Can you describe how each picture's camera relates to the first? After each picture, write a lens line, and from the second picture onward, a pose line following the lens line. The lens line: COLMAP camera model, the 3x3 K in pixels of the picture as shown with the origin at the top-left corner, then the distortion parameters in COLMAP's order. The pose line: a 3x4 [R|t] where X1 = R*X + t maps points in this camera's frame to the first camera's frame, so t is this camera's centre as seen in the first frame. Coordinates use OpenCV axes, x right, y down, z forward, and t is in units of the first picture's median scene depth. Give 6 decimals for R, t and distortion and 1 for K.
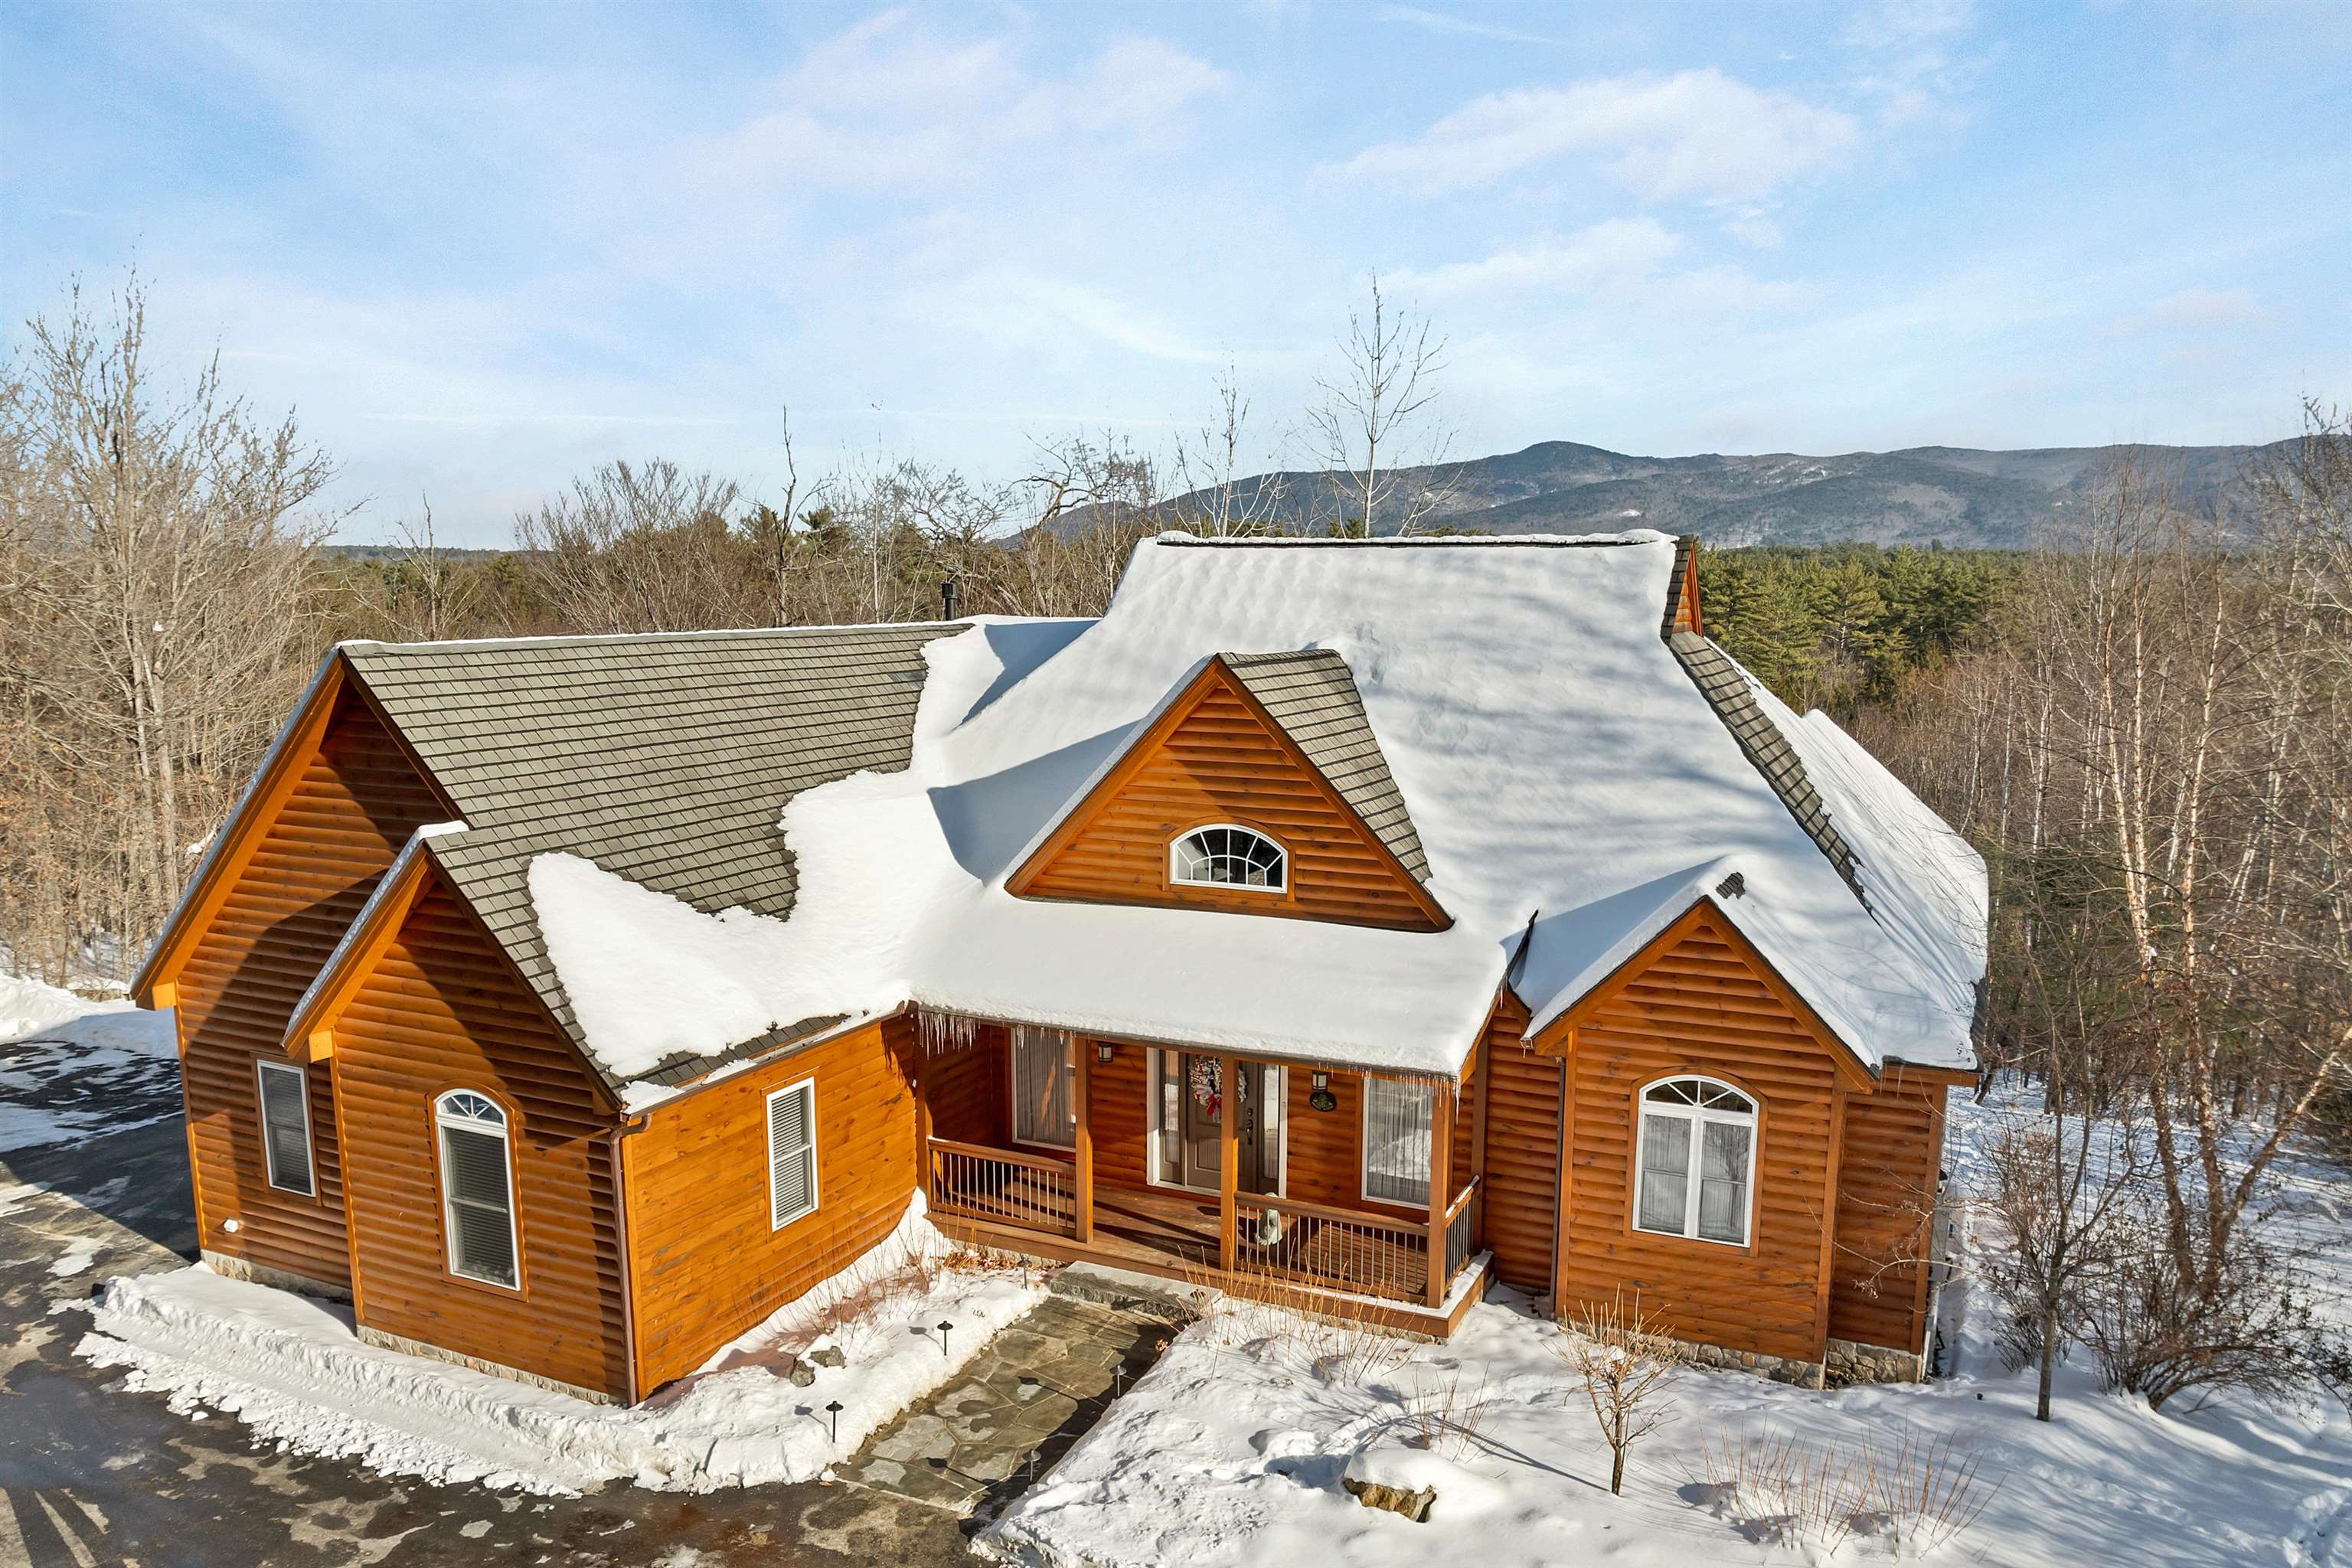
lens RADIAL K [[1695.5, 0, 1182.7], [0, 1695.5, 904.5], [0, 0, 1]] dist [-0.039129, -0.004283]
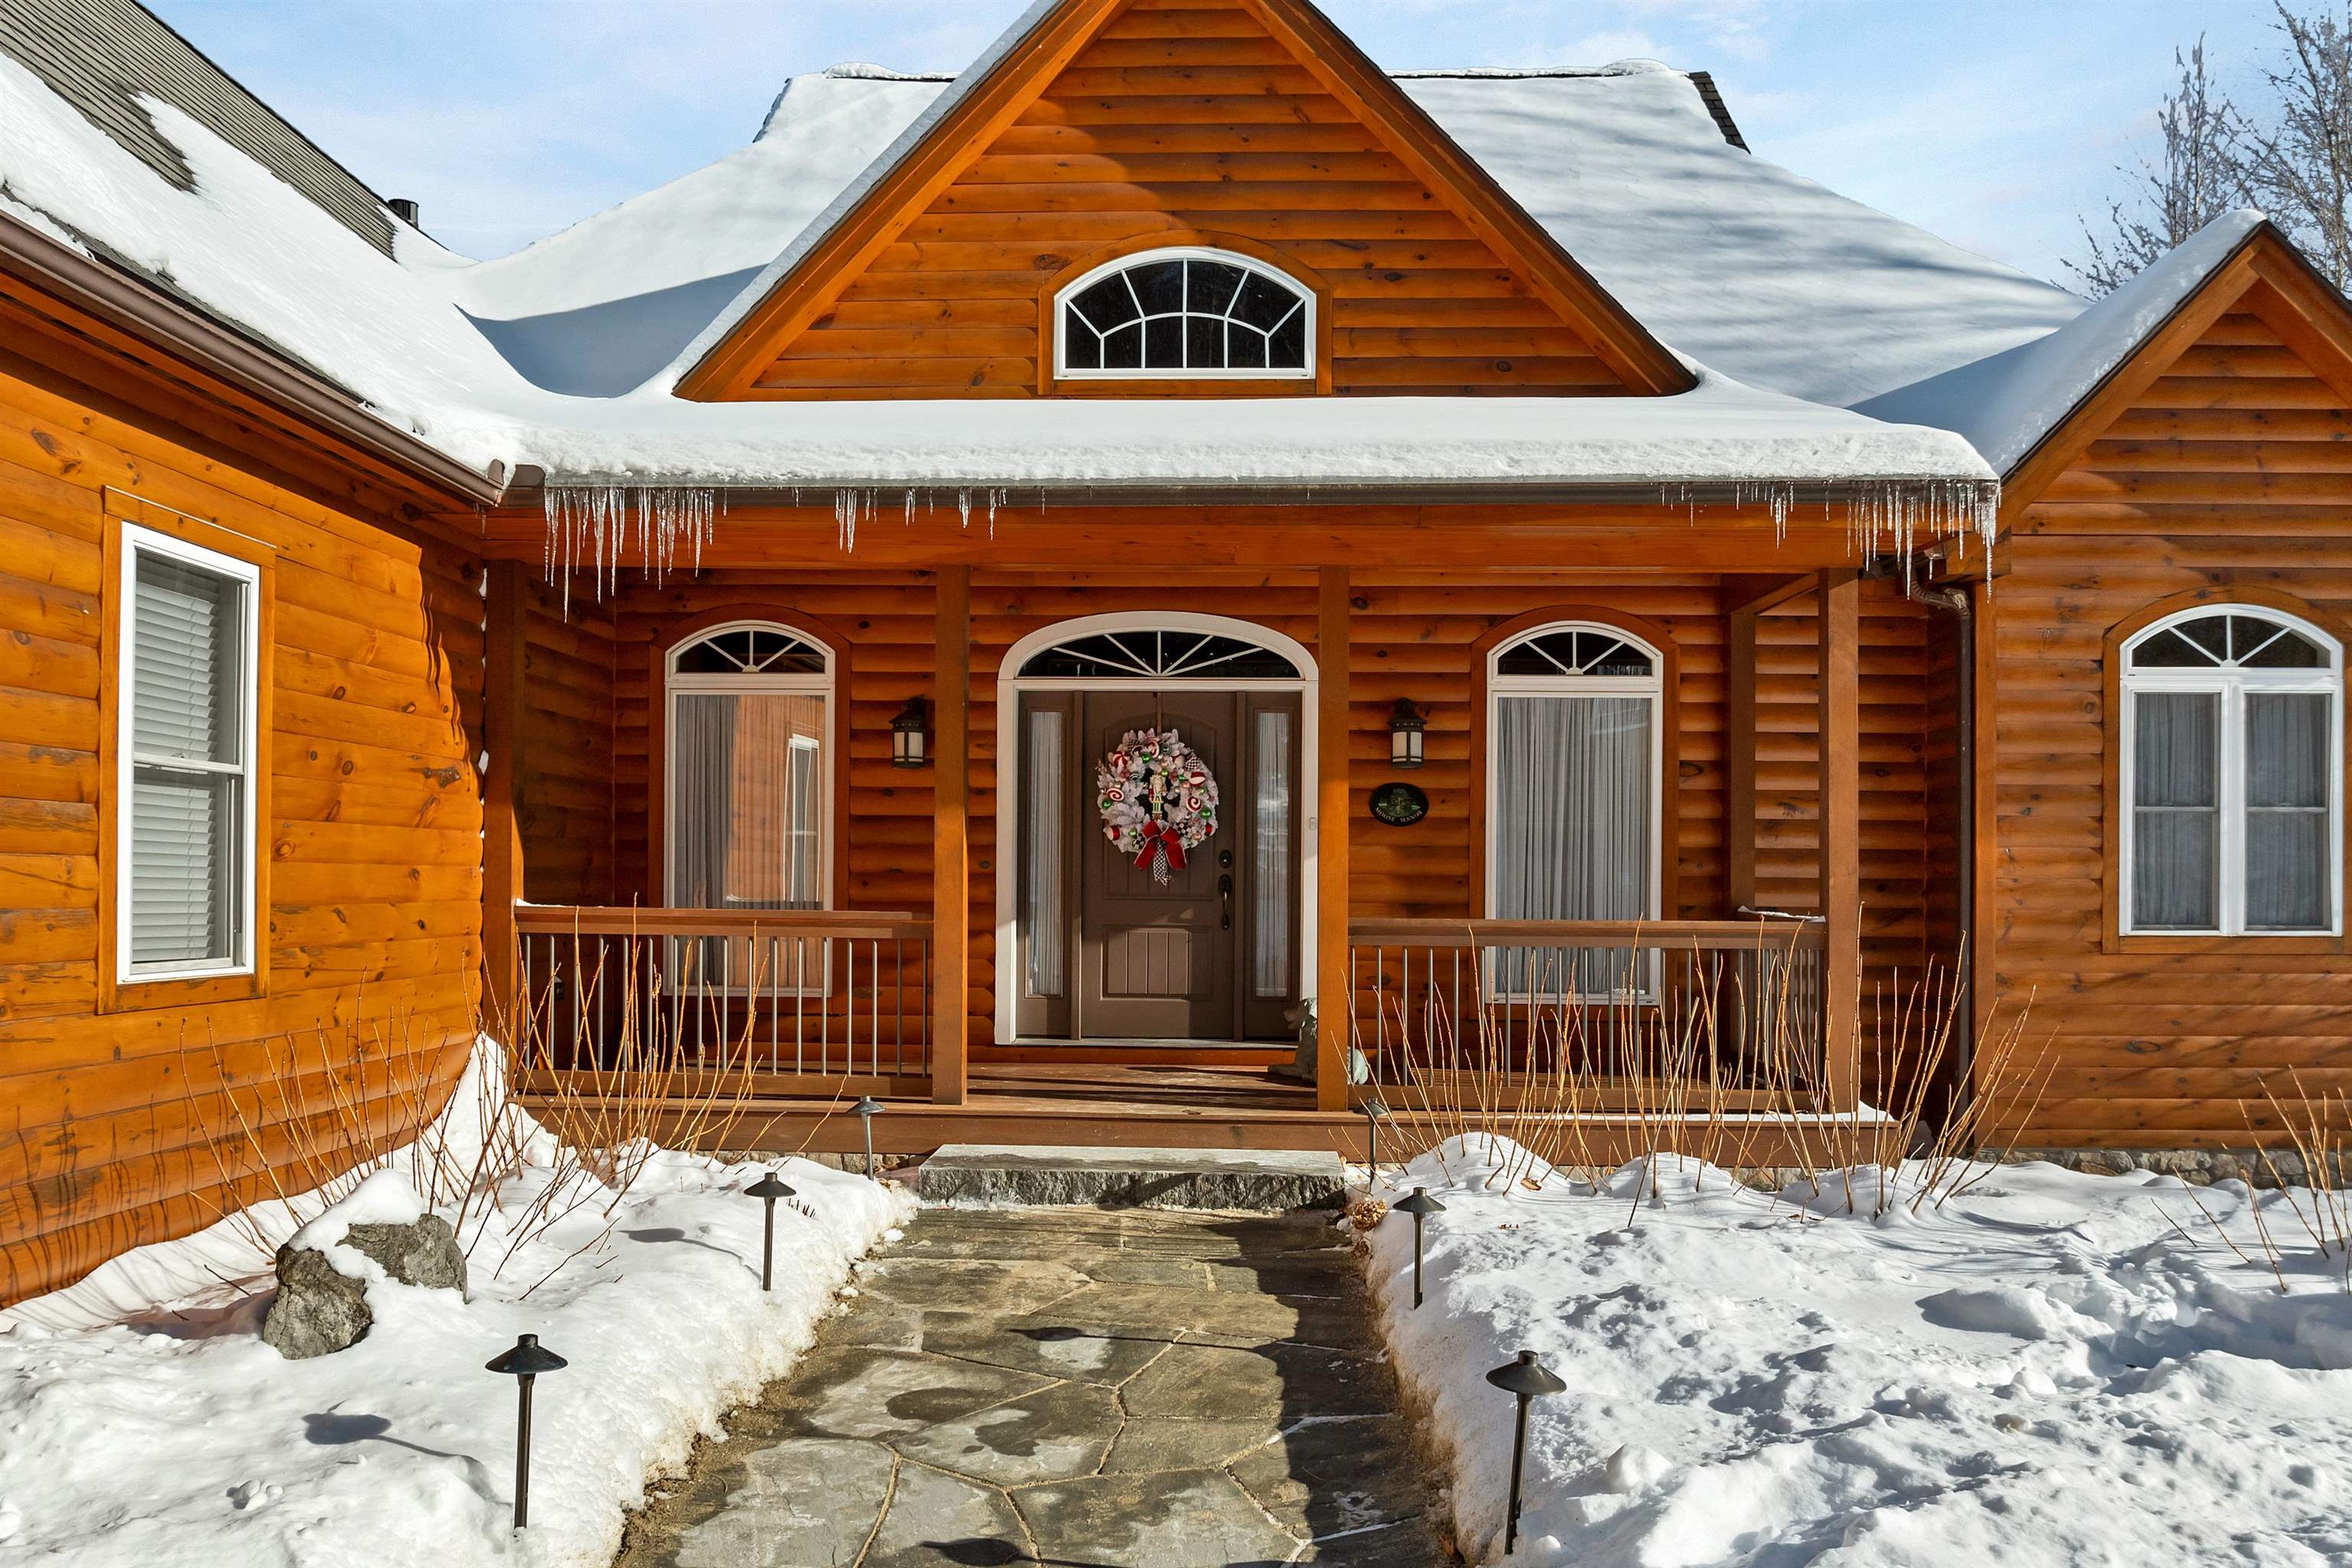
lens RADIAL K [[1695.5, 0, 1182.7], [0, 1695.5, 904.5], [0, 0, 1]] dist [-0.039129, -0.004283]
pose [[0.916055, 0.002032, 0.401047, -0.185889], [0.068952, 0.984299, -0.162486, 0.240691], [-0.395080, 0.176499, 0.901532, 0.645899]]
